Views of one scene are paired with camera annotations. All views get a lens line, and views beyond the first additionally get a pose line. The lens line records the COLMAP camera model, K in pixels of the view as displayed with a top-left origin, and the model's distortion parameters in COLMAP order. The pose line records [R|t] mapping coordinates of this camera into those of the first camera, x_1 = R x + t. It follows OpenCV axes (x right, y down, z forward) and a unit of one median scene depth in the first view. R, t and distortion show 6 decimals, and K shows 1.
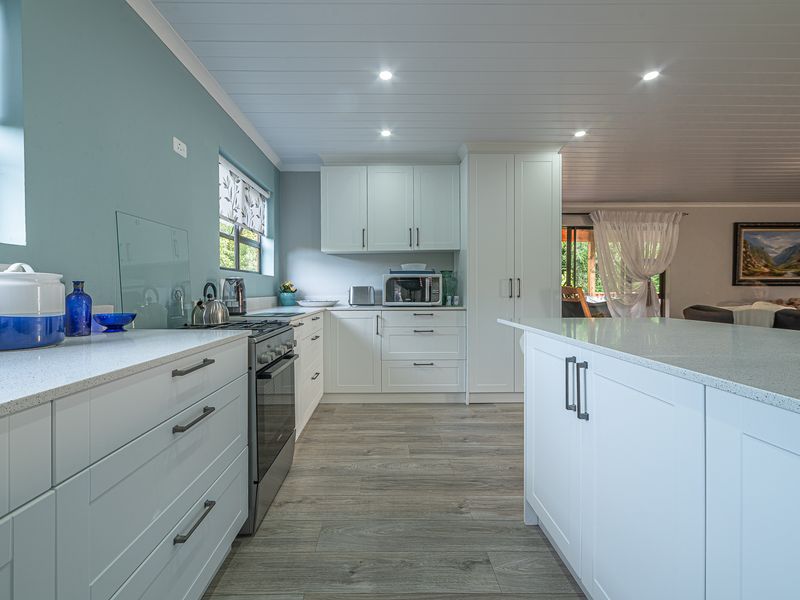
lens RADIAL K [[344.9, 0, 394.1], [0, 344.9, 296.1], [0, 0, 1]] dist [-0.012434, -0.000167]
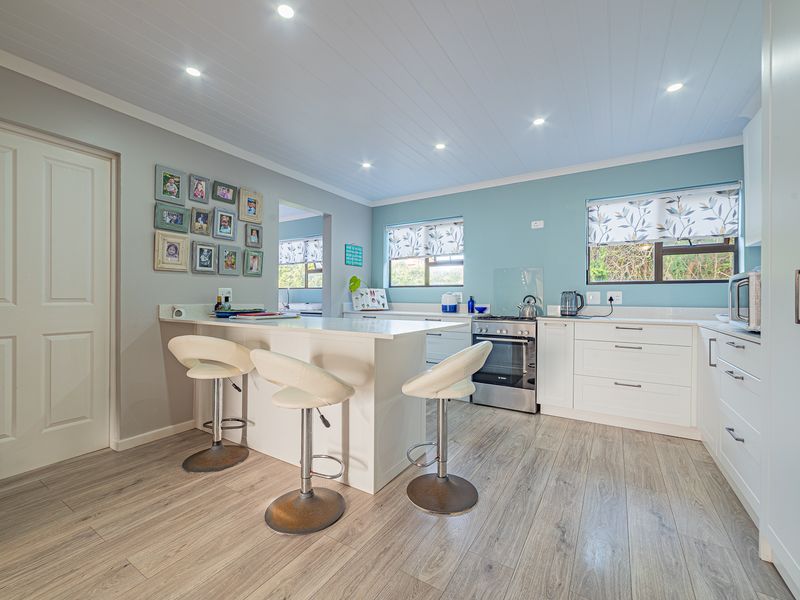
lens RADIAL K [[344.9, 0, 394.1], [0, 344.9, 296.1], [0, 0, 1]] dist [-0.012434, -0.000167]
pose [[-0.551436, -0.002162, -0.834215, 0.949682], [-0.014629, 0.999868, 0.007079, -0.024680], [0.834089, 0.016108, -0.551394, 0.938476]]
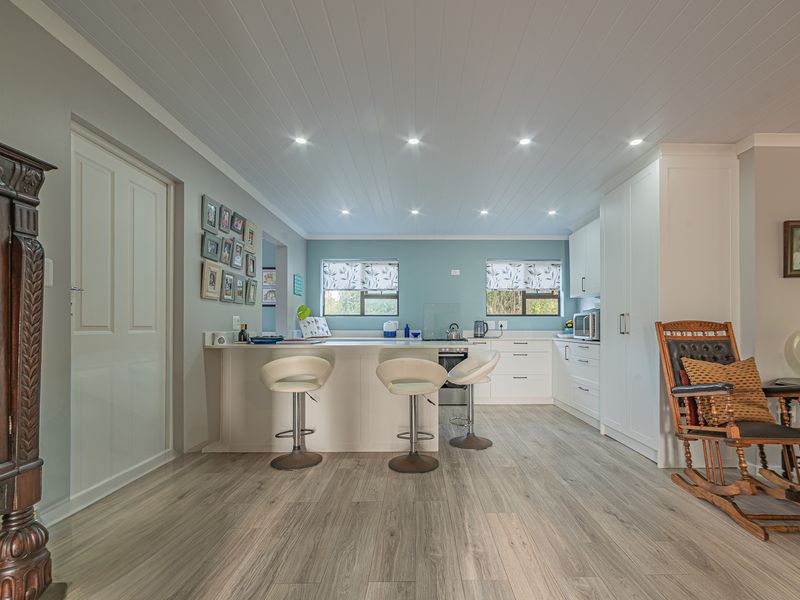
lens RADIAL K [[394.0, 0, 412.1], [0, 394.0, 309.6], [0, 0, 1]] dist [-0.000265, 0.000032]
pose [[-0.010208, -0.040740, -0.999118, 1.621056], [-0.015052, 0.999063, -0.040584, -0.011746], [0.999835, 0.014624, -0.010812, 0.471996]]
